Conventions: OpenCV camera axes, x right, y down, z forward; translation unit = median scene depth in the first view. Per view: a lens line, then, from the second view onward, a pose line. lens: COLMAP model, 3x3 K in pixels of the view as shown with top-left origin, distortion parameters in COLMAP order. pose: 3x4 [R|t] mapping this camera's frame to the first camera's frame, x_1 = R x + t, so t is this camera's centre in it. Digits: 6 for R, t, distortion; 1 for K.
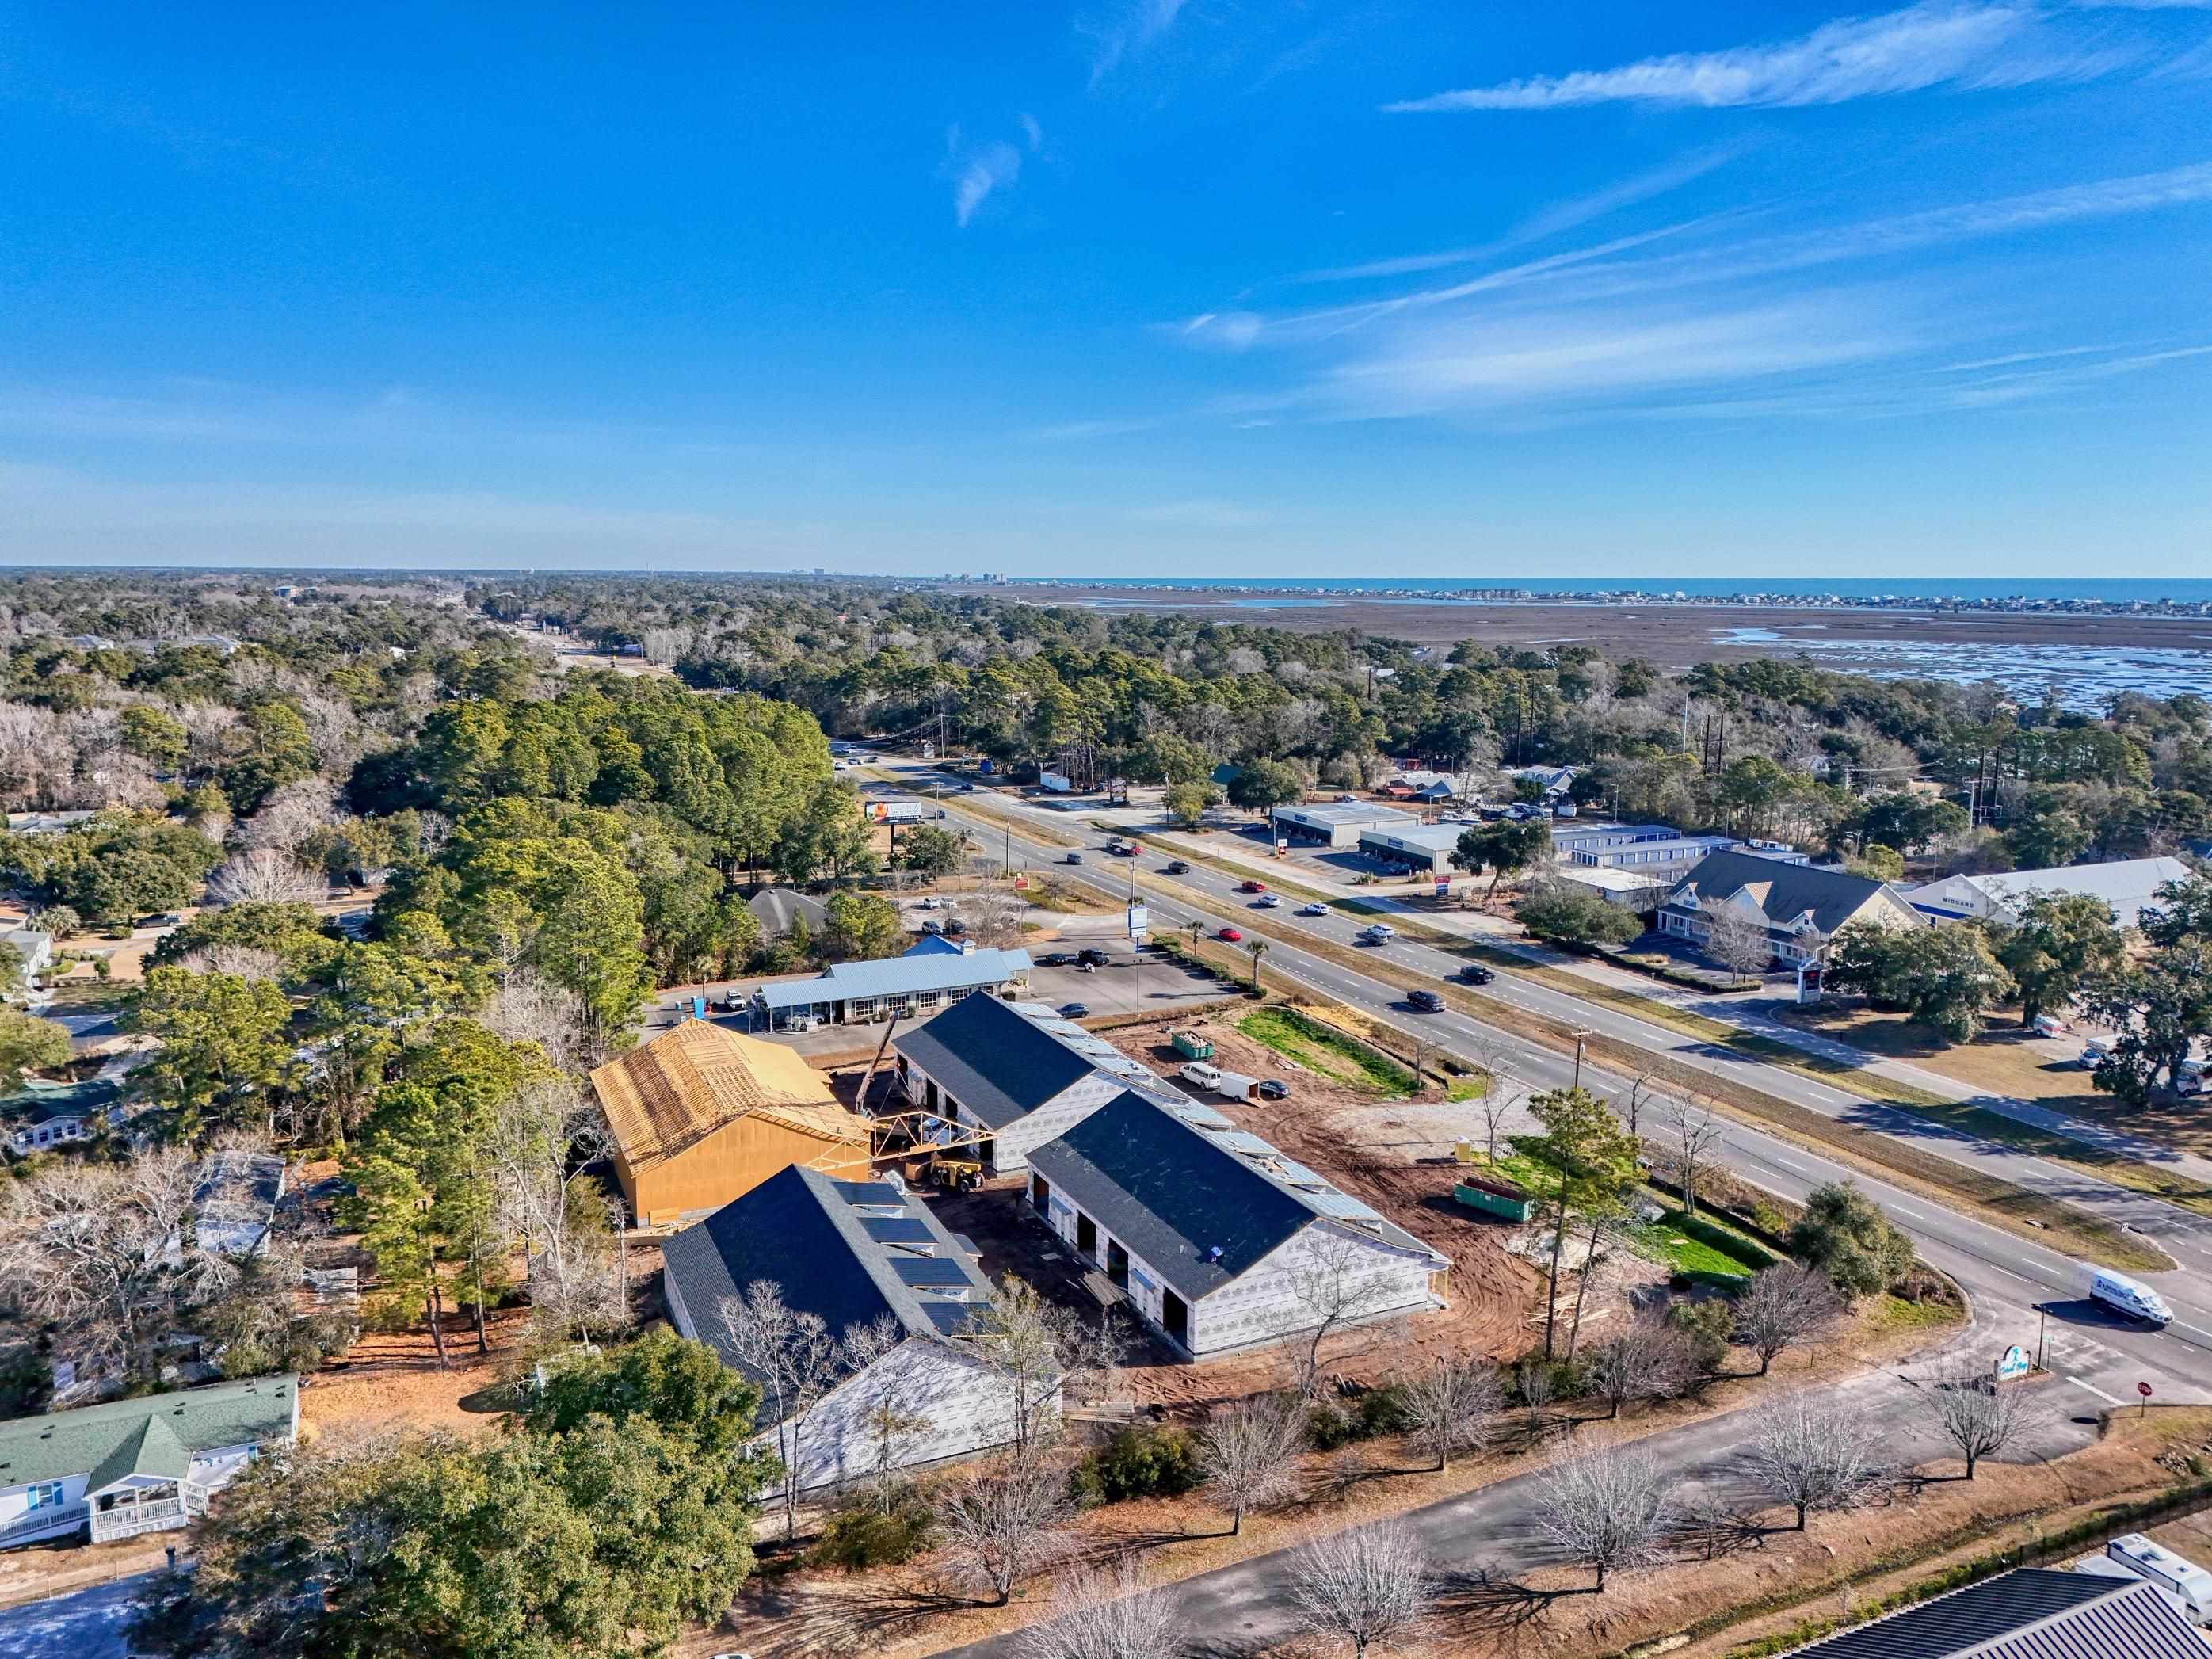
lens RADIAL K [[1603.9, 0, 1110.6], [0, 1603.9, 843.7], [0, 0, 1]] dist [0.097966, -0.107440]
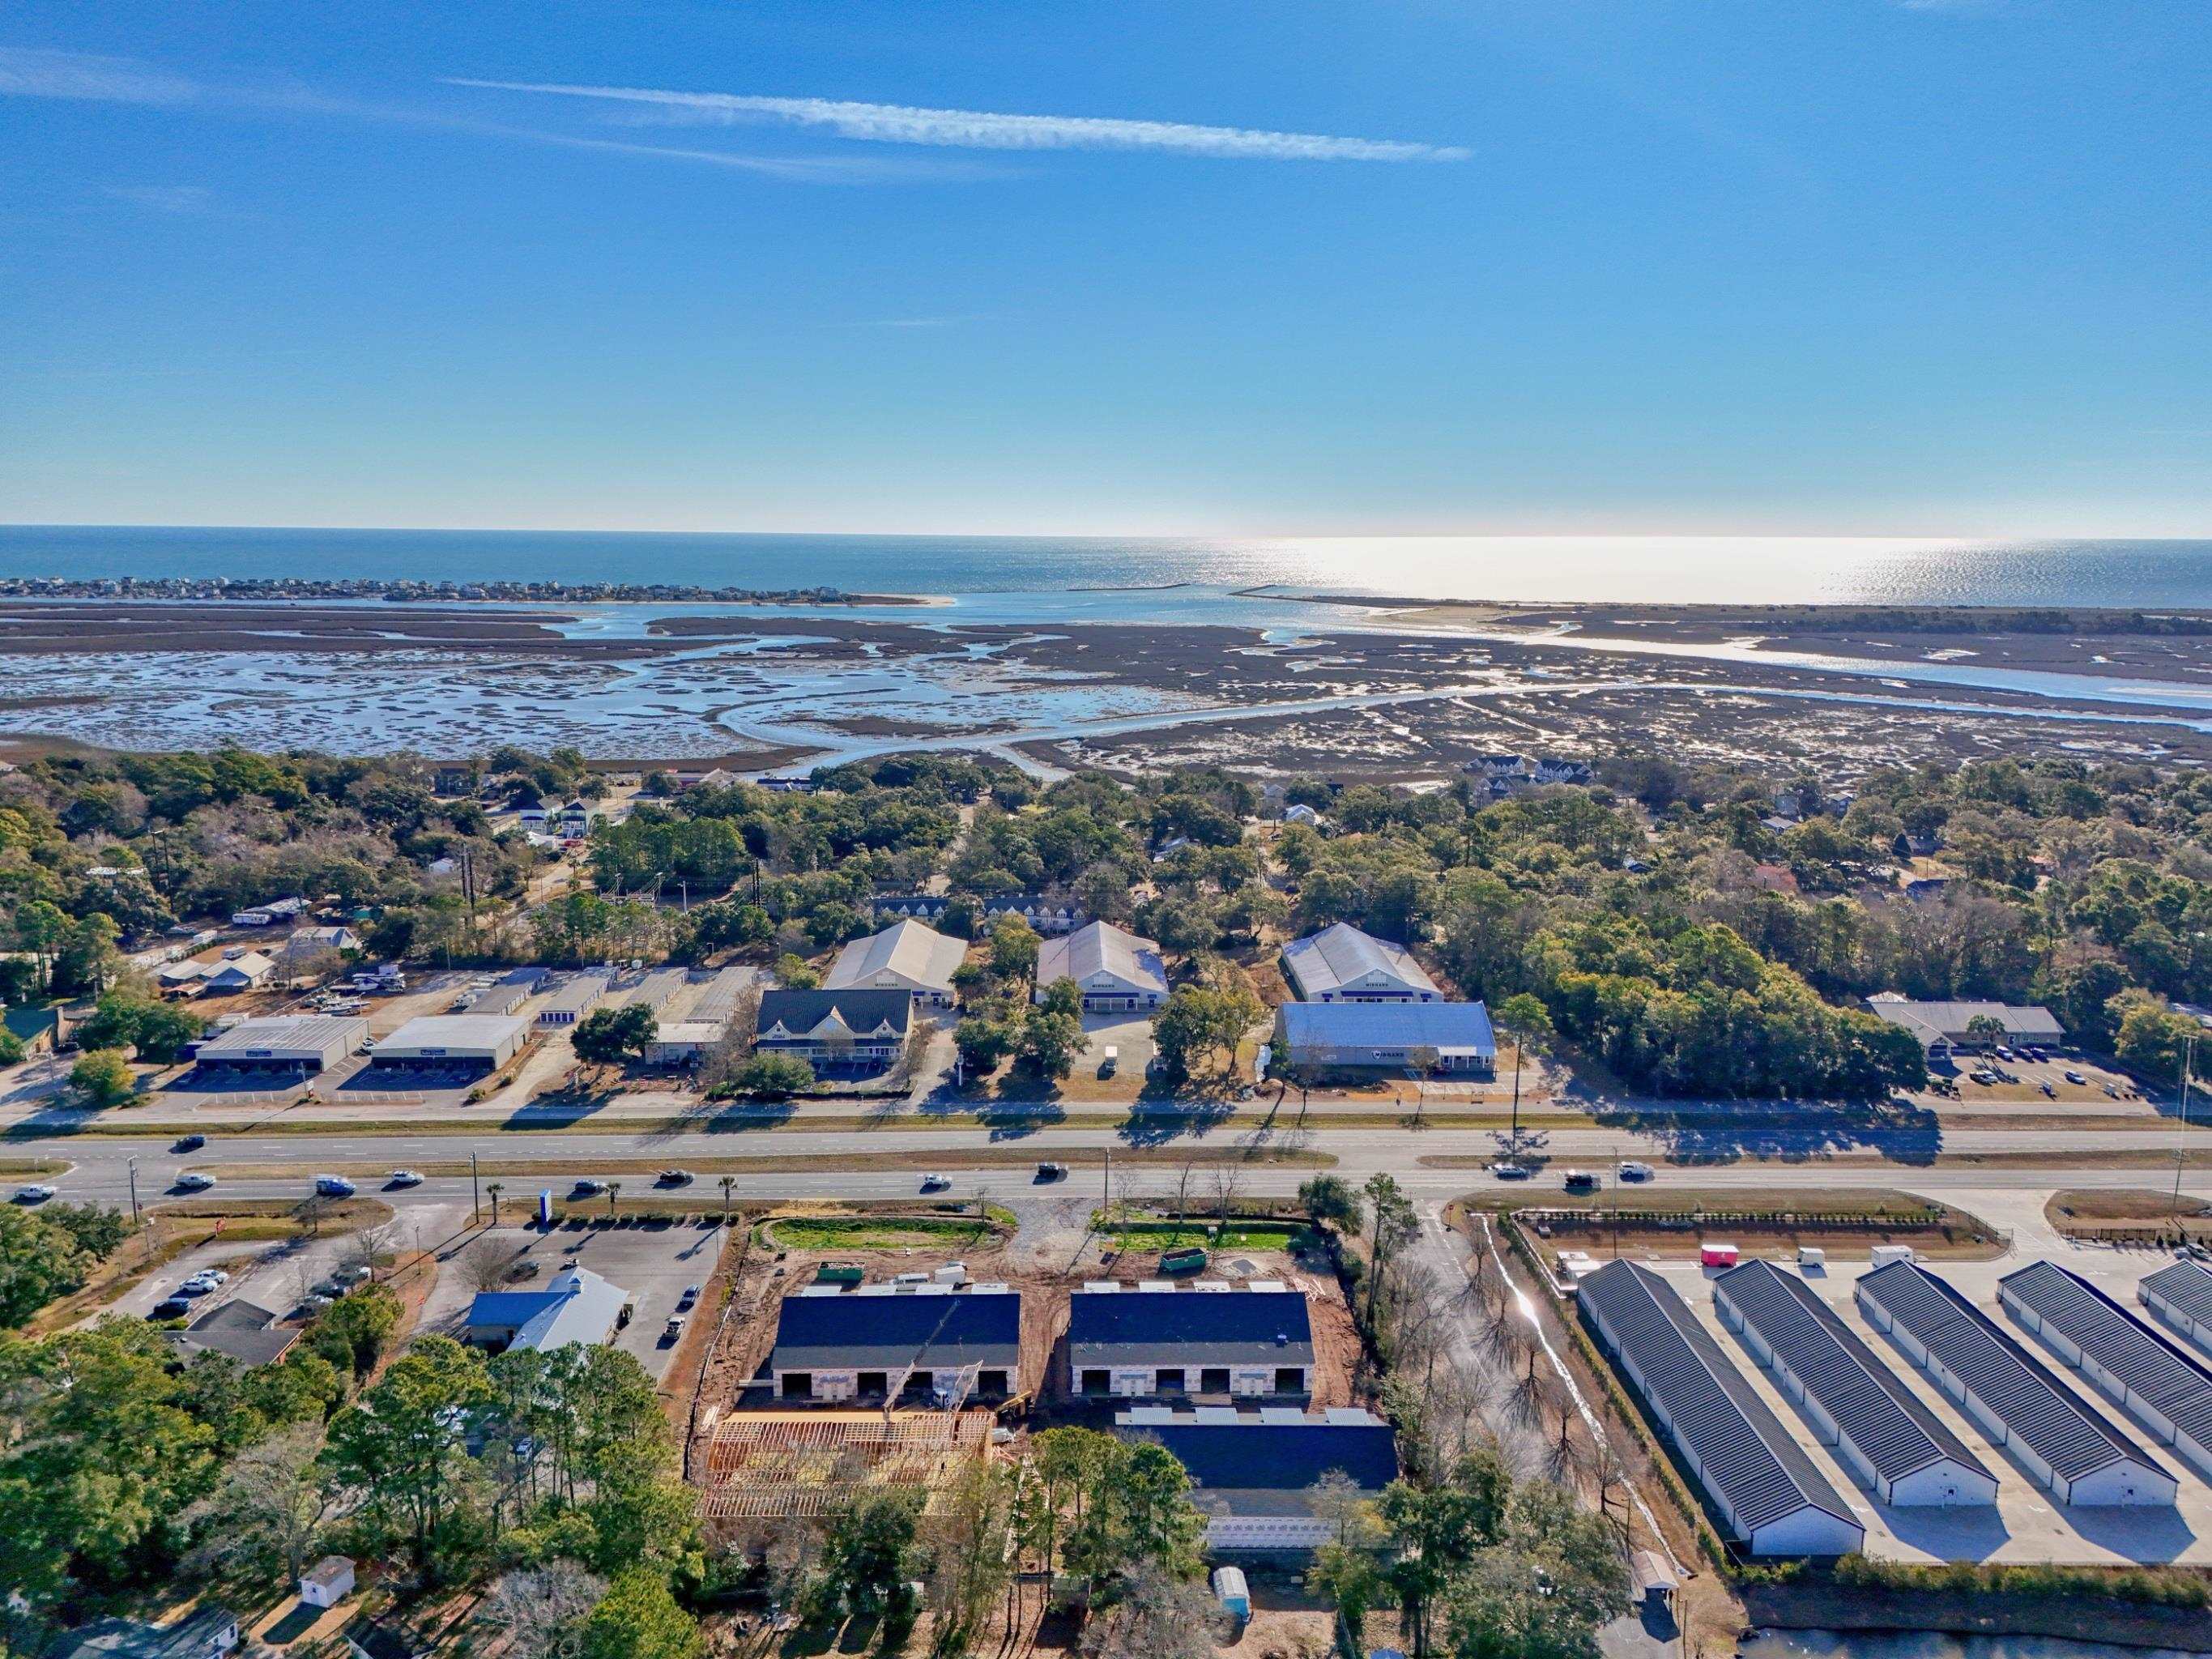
lens RADIAL K [[1604.0, 0, 1110.6], [0, 1604.0, 843.7], [0, 0, 1]] dist [0.097966, -0.107440]
pose [[0.397025, -0.178407, 0.900301, -0.769809], [0.146982, 0.980624, 0.129506, -0.274014], [-0.905962, 0.080911, 0.415555, 0.192926]]
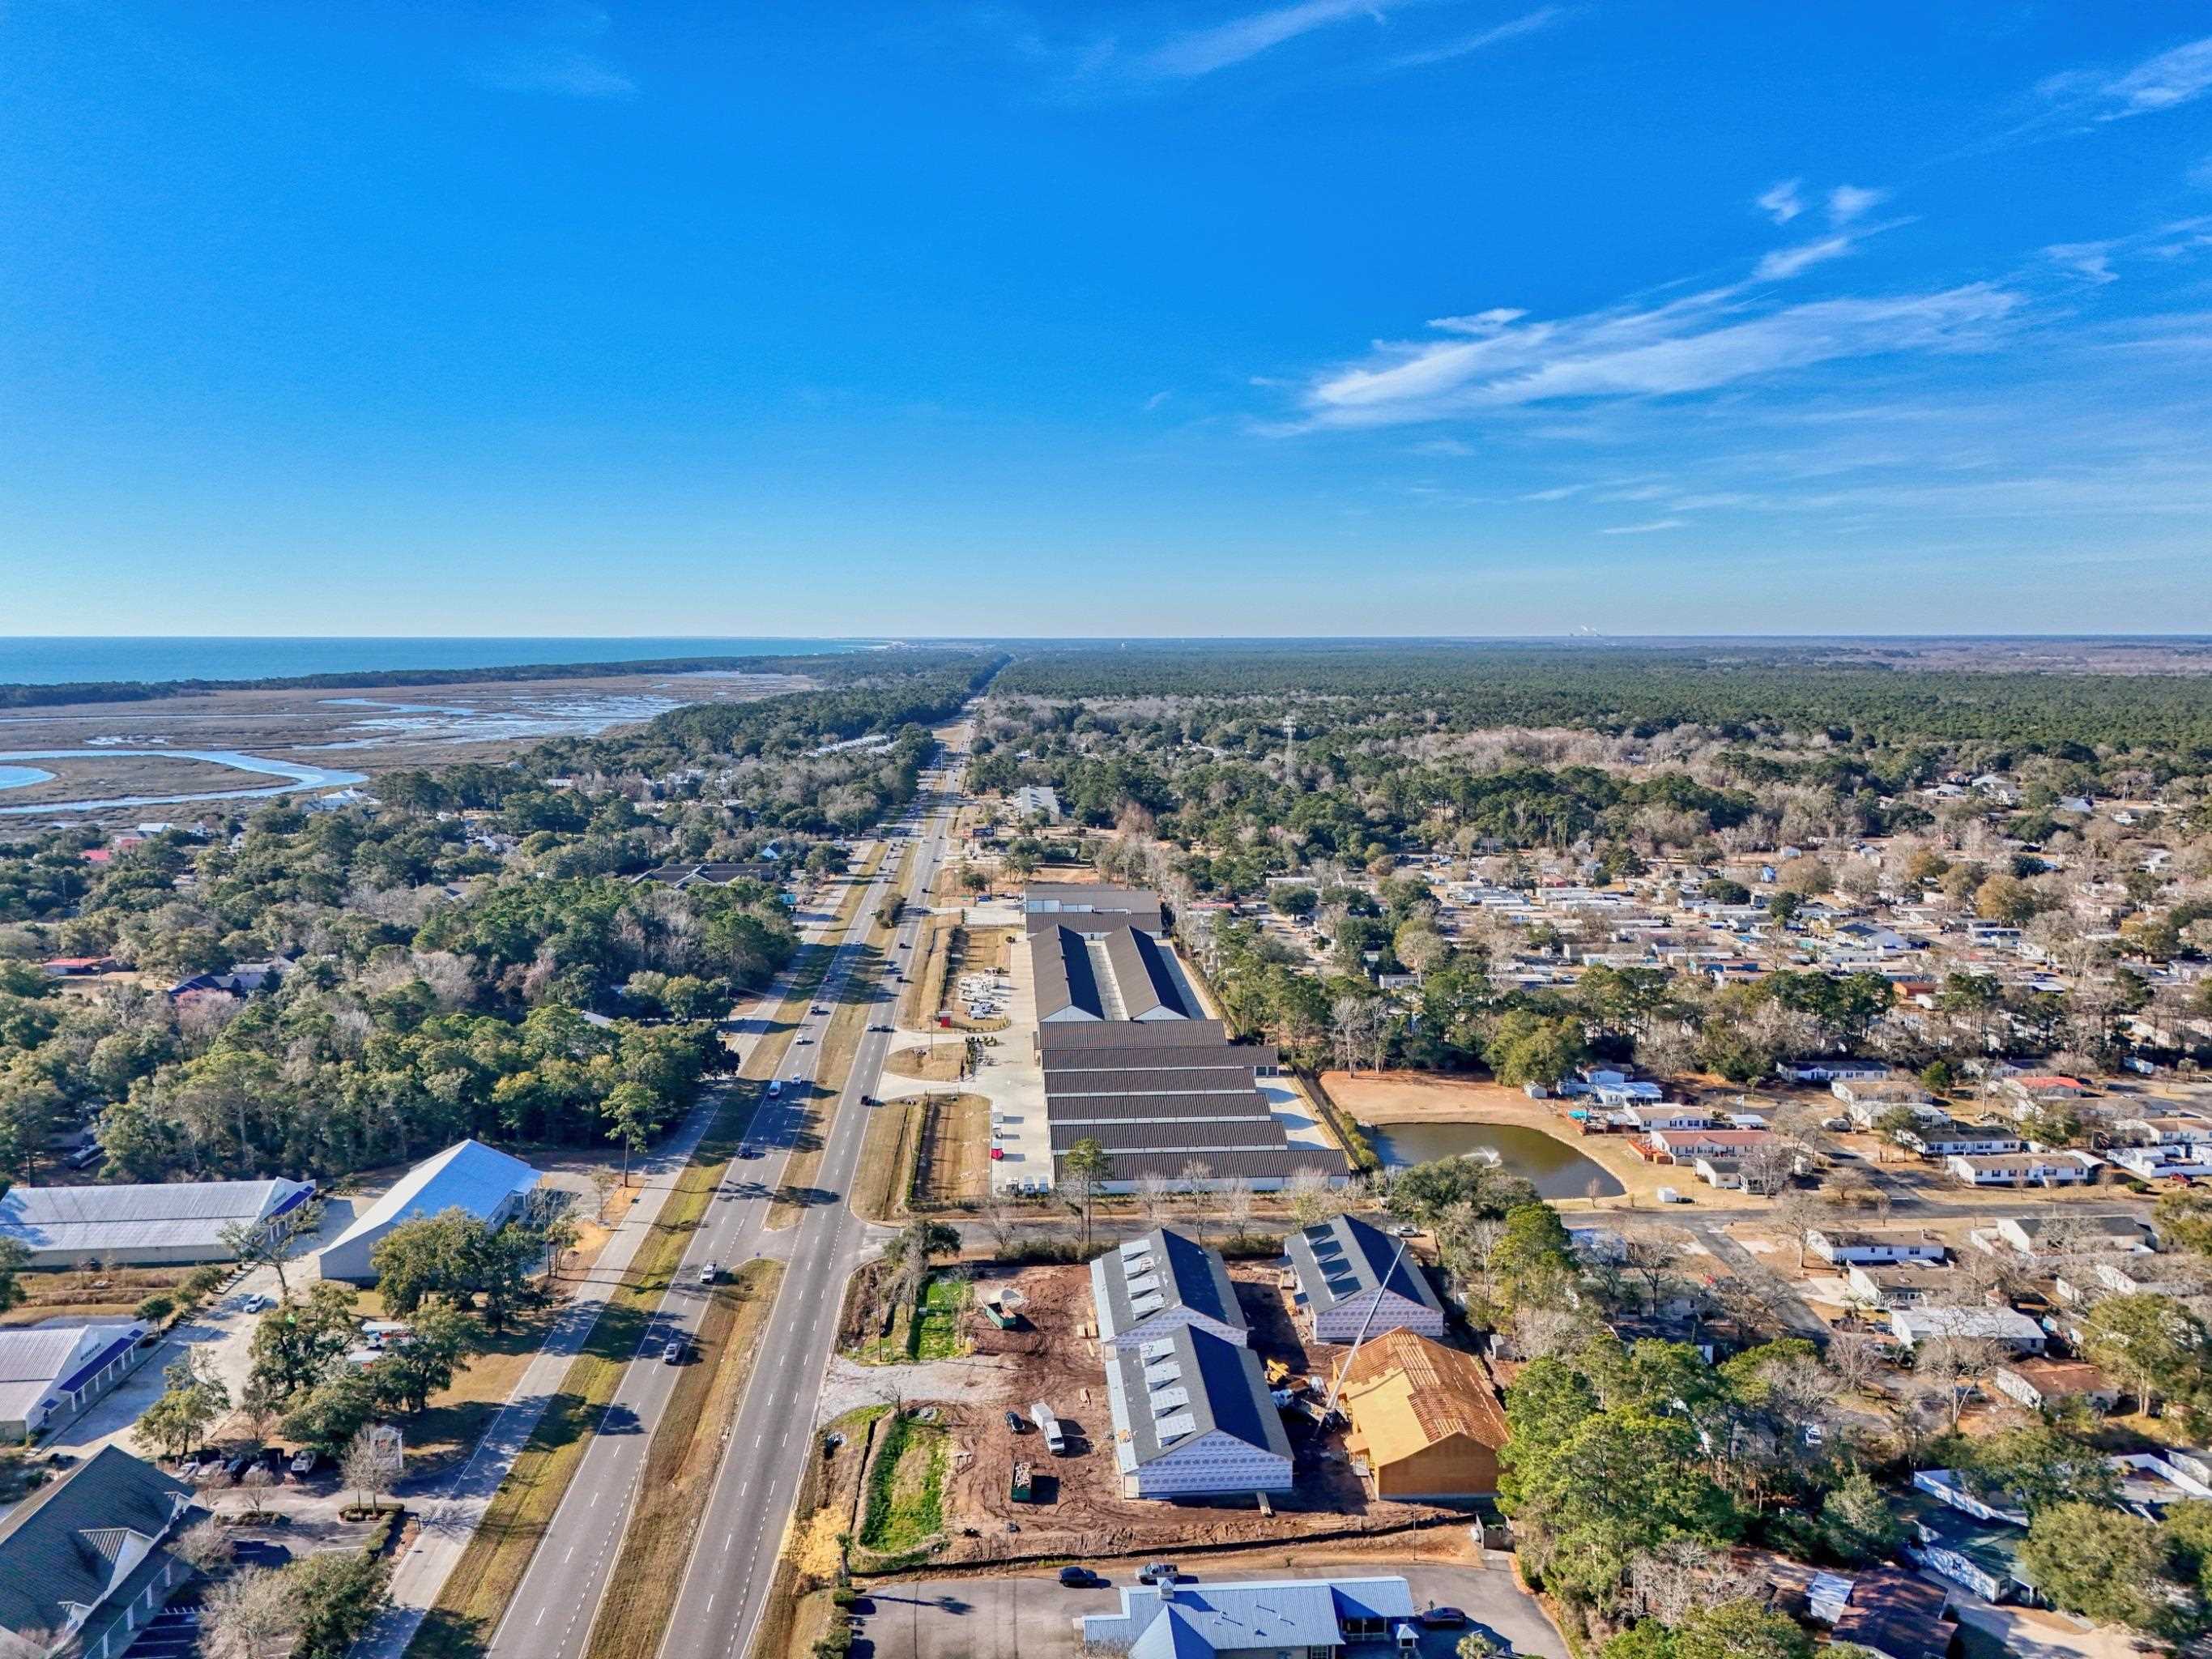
lens RADIAL K [[1602.9, 0, 1121.4], [0, 1602.9, 898.5], [0, 0, 1]] dist [0.053847, -0.011339]
pose [[-0.936118, -0.060784, 0.346395, -0.302639], [0.056193, 0.946445, 0.317937, -0.489365], [-0.347169, 0.317091, -0.882568, 1.468851]]
